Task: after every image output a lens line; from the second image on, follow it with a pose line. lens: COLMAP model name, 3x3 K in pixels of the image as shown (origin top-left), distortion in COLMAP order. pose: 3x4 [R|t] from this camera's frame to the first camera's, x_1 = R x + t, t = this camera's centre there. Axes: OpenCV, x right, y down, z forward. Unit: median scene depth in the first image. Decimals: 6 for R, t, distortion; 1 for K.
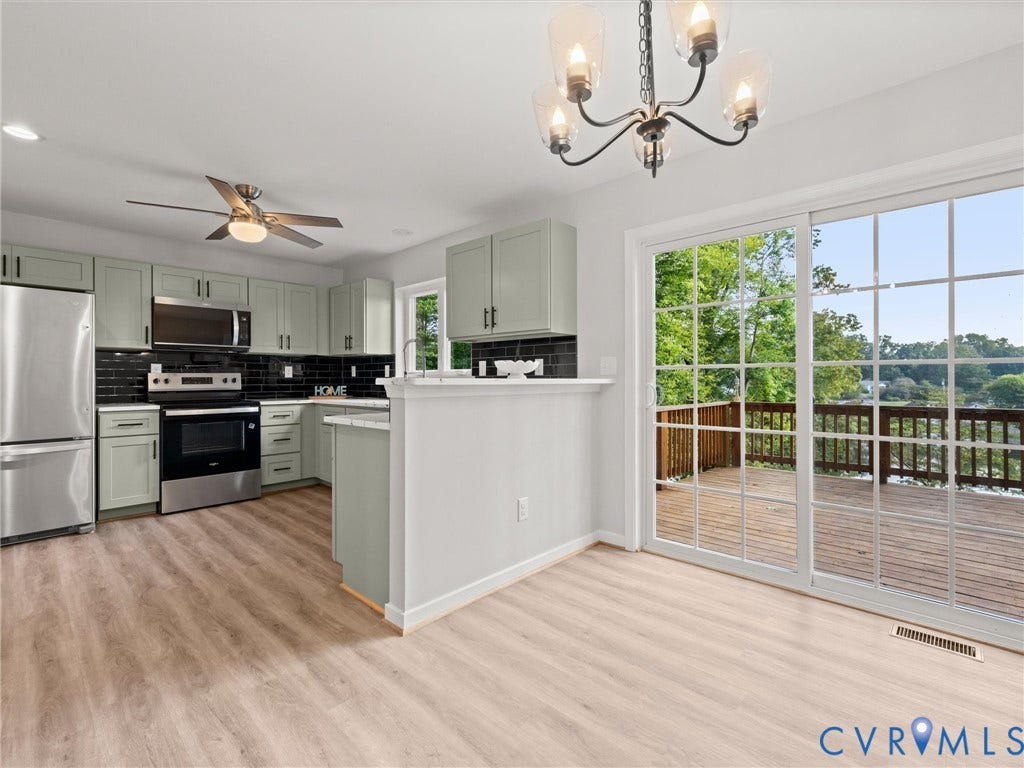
lens RADIAL K [[468.0, 0, 512.6], [0, 468.0, 378.2], [0, 0, 1]] dist [-0.002629, 0.000762]
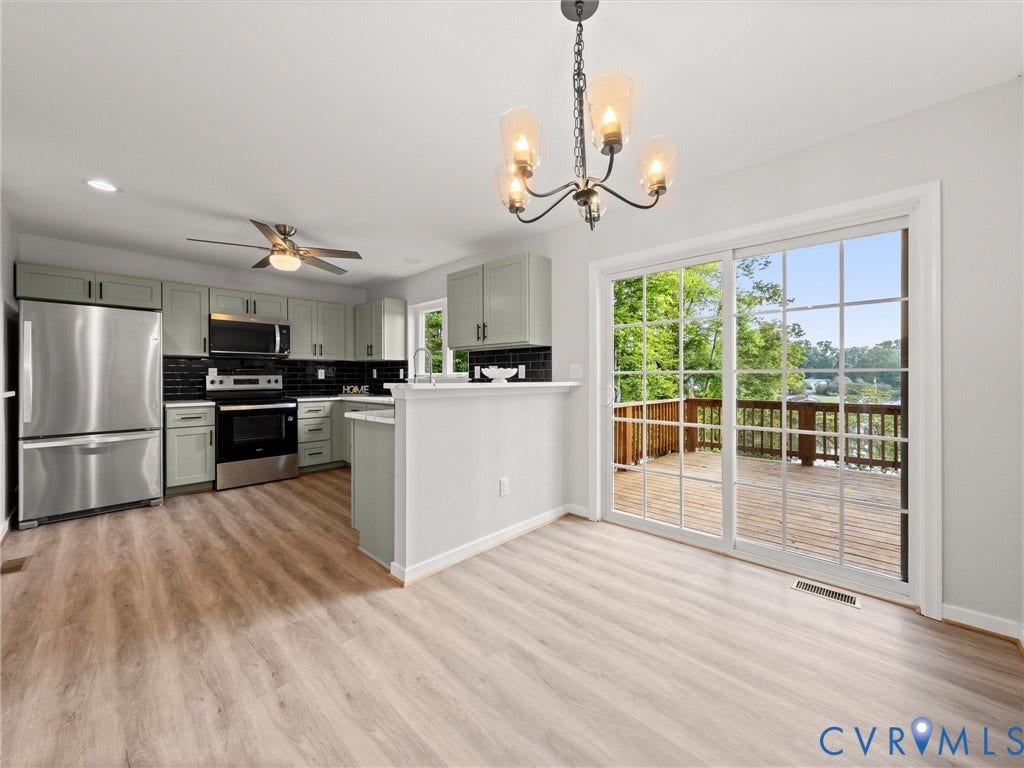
lens RADIAL K [[391.5, 0, 512.0], [0, 391.5, 377.6], [0, 0, 1]] dist [-0.000804, -0.000517]
pose [[0.999992, 0.000679, -0.003960, 0.034930], [-0.000669, 0.999997, 0.002460, -0.010680], [0.003962, -0.002457, 0.999989, -0.031726]]
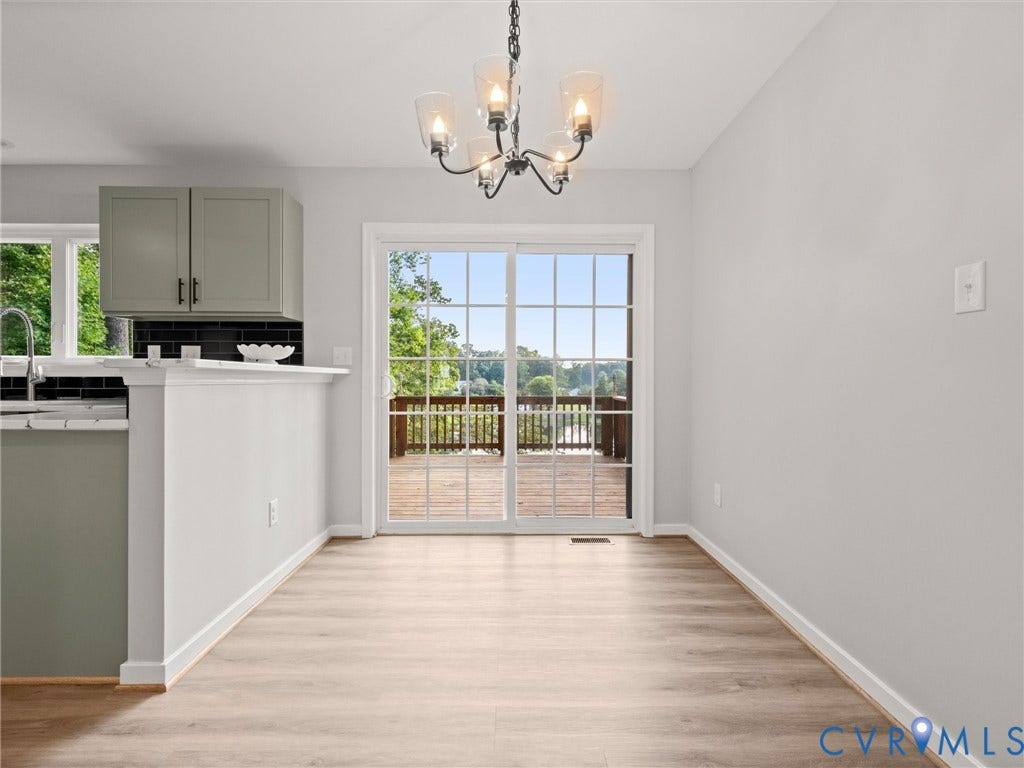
lens RADIAL K [[486.2, 0, 512.0], [0, 486.2, 384.0], [0, 0, 1]] dist [0.001969, 0.000442]
pose [[0.722892, -0.003541, 0.690952, -0.216244], [-0.005119, 0.999932, 0.010480, 0.017326], [-0.690942, -0.011113, 0.722825, 0.014196]]
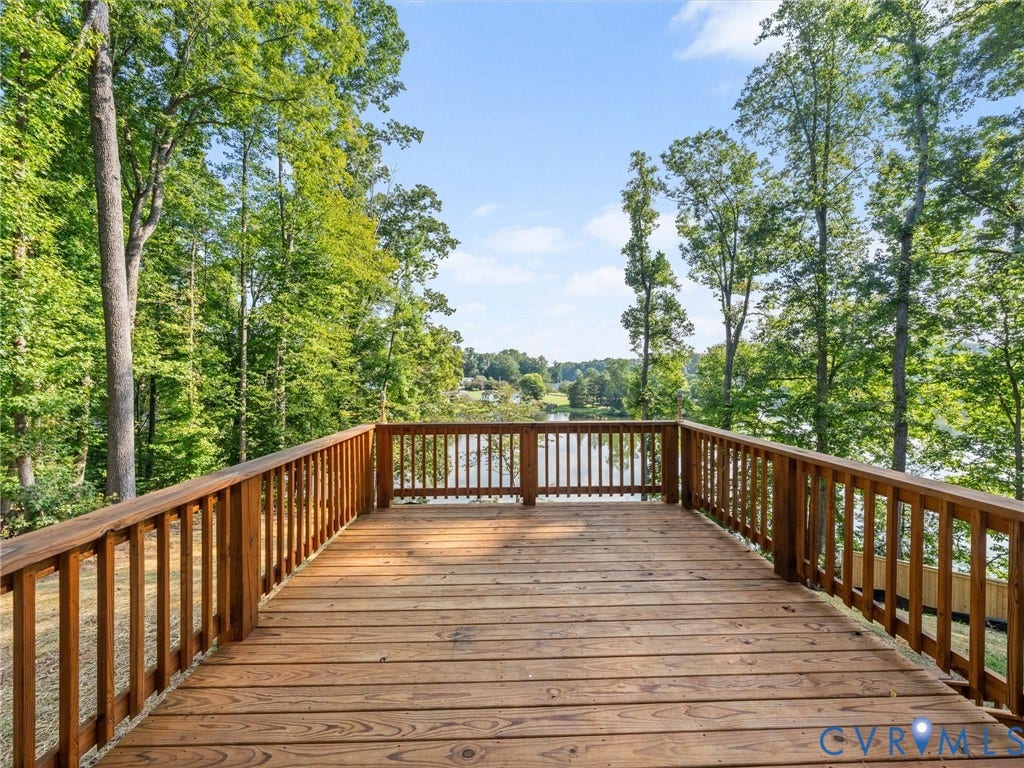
lens RADIAL K [[391.5, 0, 512.0], [0, 391.5, 377.6], [0, 0, 1]] dist [-0.000804, -0.000517]
pose [[0.711313, -0.003751, 0.702866, 0.336559], [0.000426, 0.999988, 0.004905, -0.057135], [-0.702875, -0.003190, 0.711306, 0.747582]]
